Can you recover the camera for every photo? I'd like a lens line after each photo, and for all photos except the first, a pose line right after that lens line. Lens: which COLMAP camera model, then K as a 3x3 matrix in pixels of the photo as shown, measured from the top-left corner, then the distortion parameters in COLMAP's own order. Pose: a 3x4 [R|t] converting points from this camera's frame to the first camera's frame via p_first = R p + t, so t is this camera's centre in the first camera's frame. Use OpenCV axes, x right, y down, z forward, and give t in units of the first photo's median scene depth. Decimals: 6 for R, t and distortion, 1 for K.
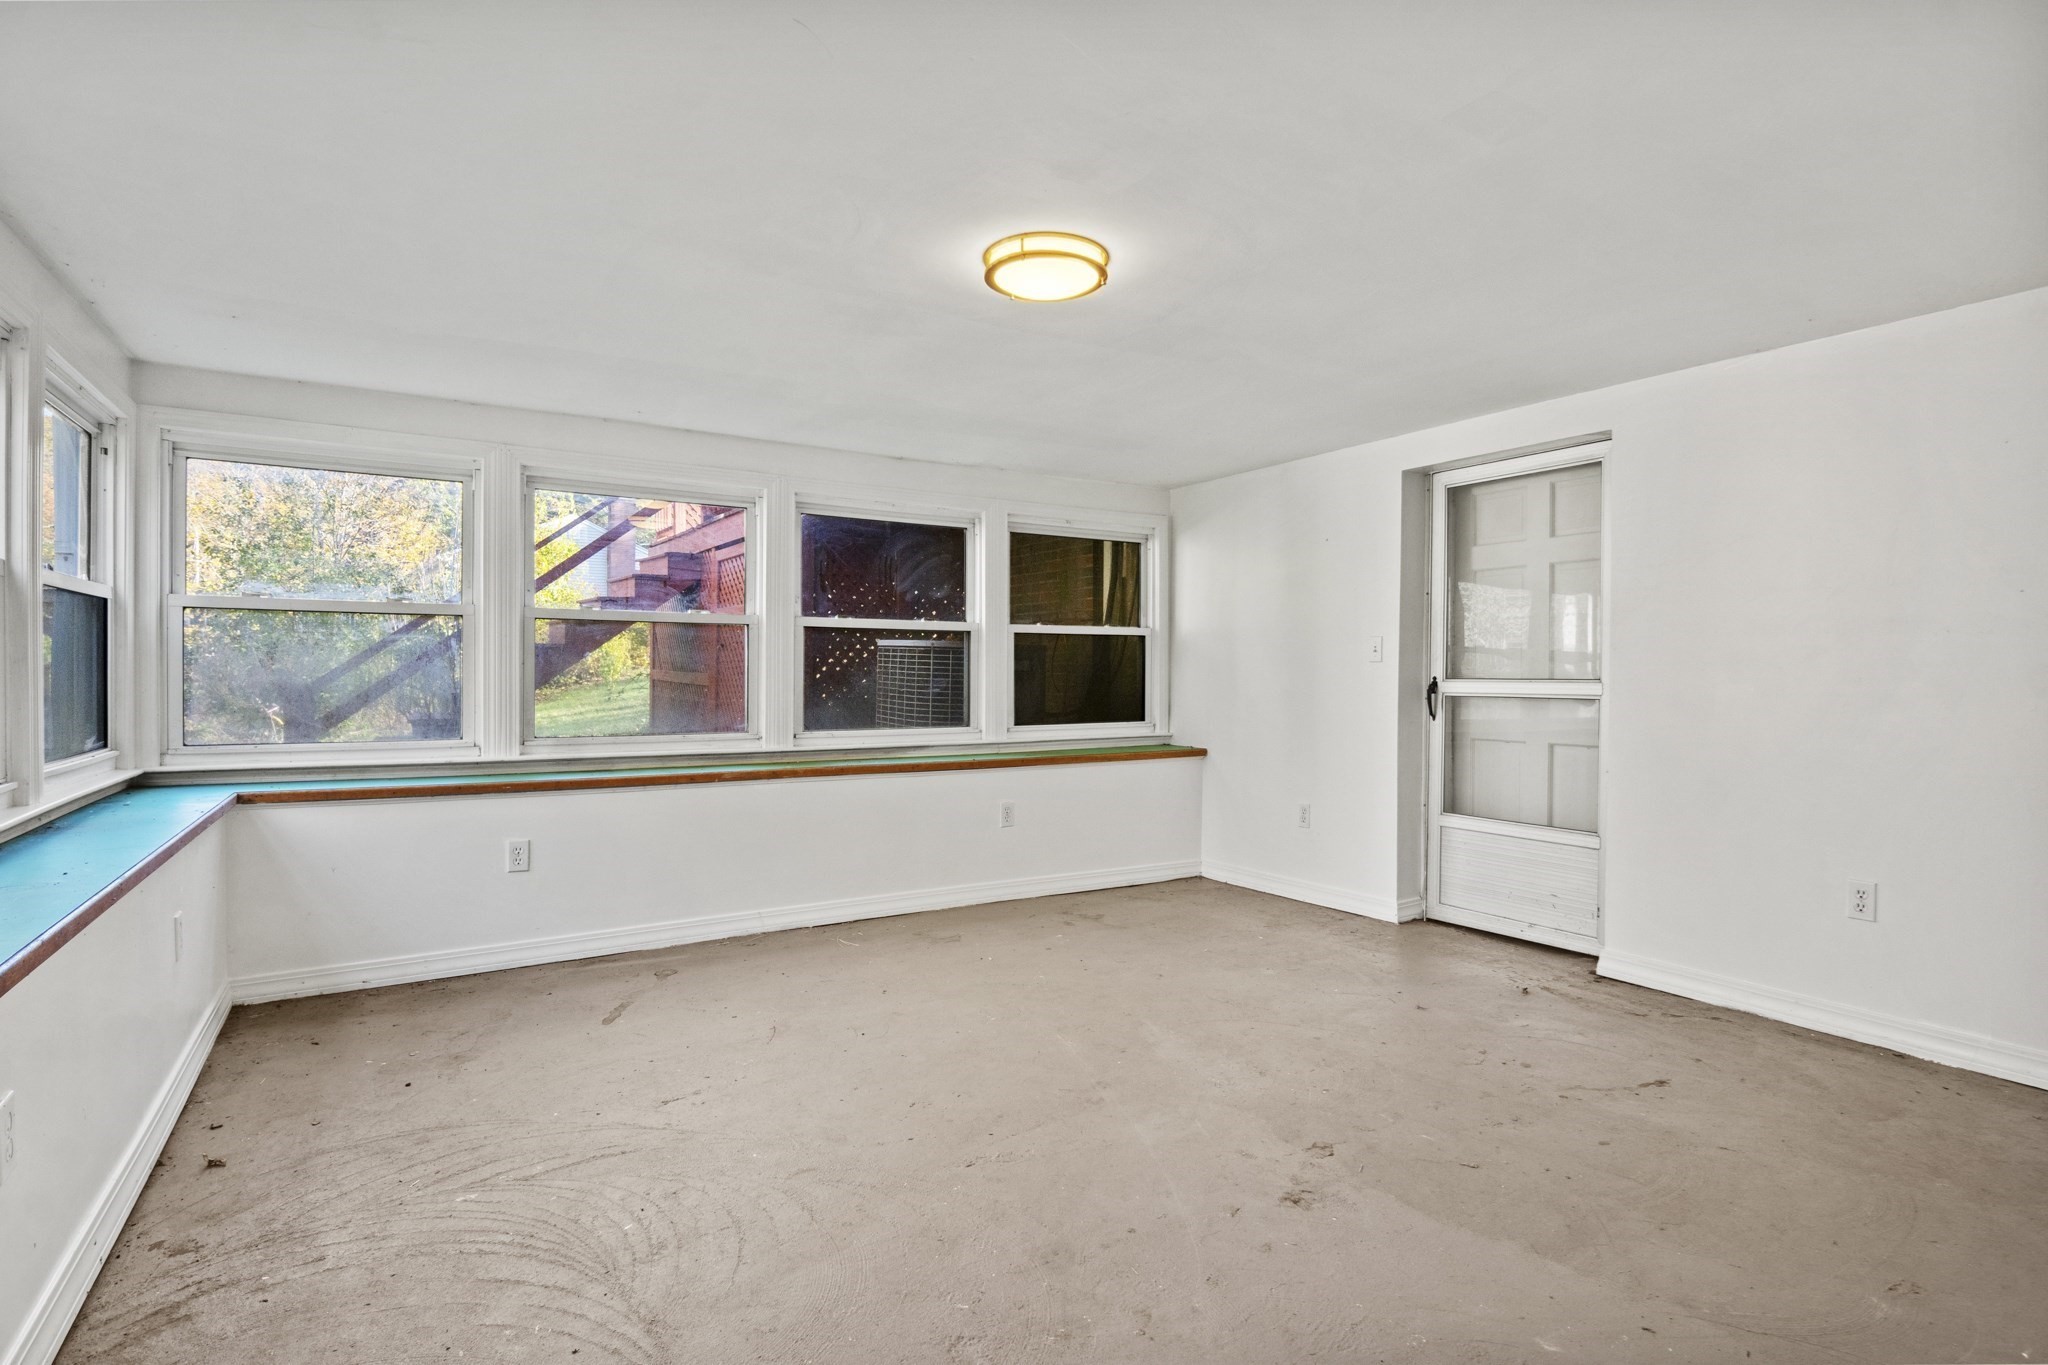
lens RADIAL K [[1001.5, 0, 1033.3], [0, 1001.5, 685.4], [0, 0, 1]] dist [-0.002236, -0.011266]
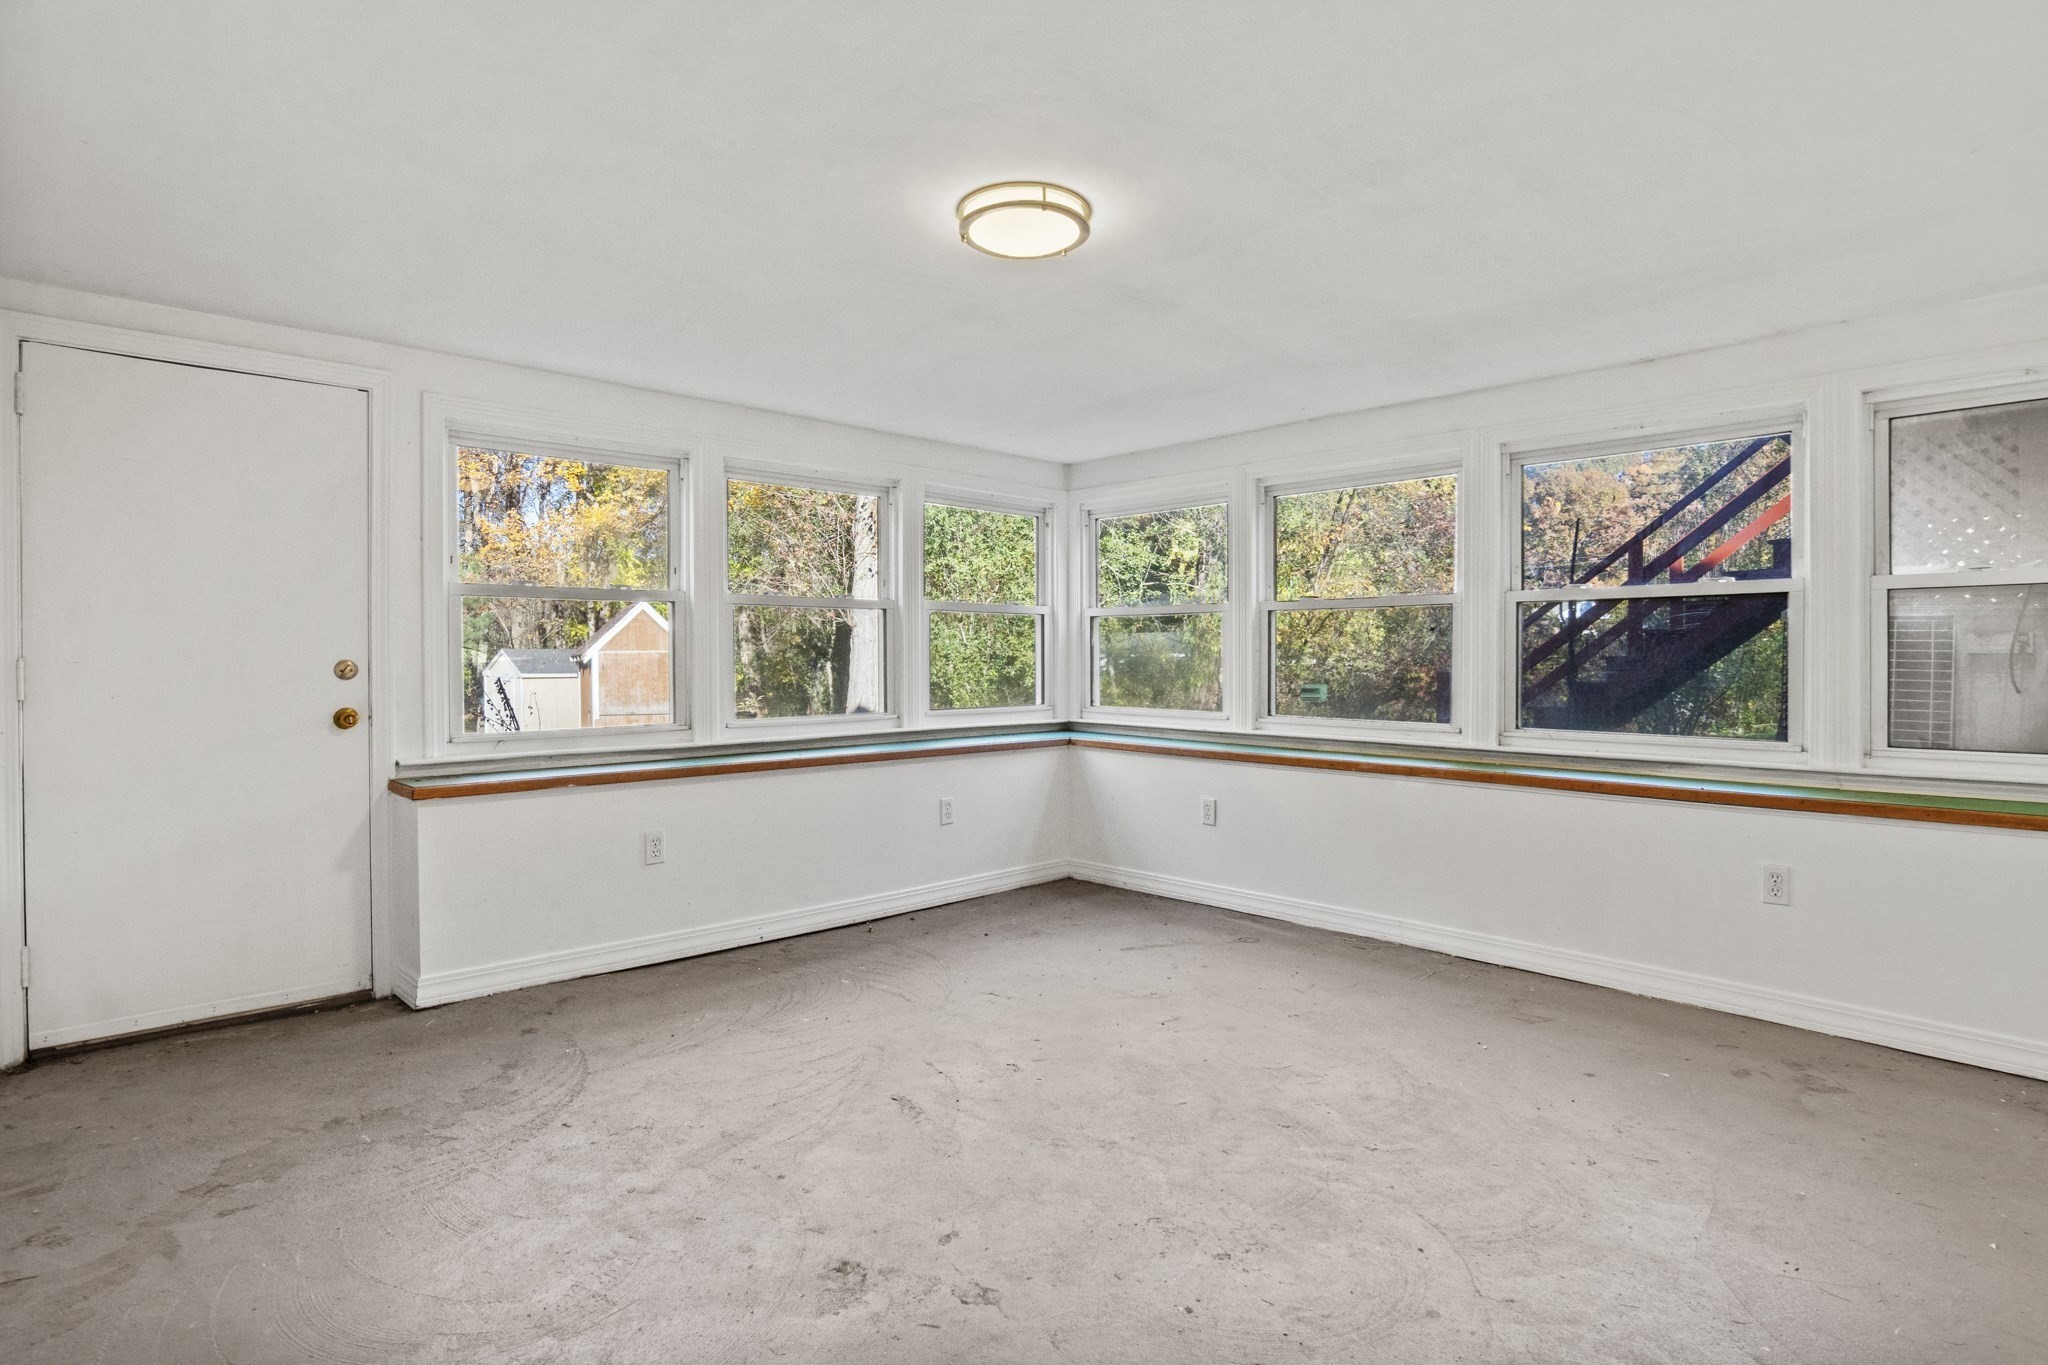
lens RADIAL K [[1024.3, 0, 1046.7], [0, 1024.3, 681.8], [0, 0, 1]] dist [-0.004341, -0.000542]
pose [[0.215893, 0.015933, -0.976287, 0.687594], [-0.013586, 0.999819, 0.013313, 0.001747], [0.976322, 0.010390, 0.216071, 0.590500]]
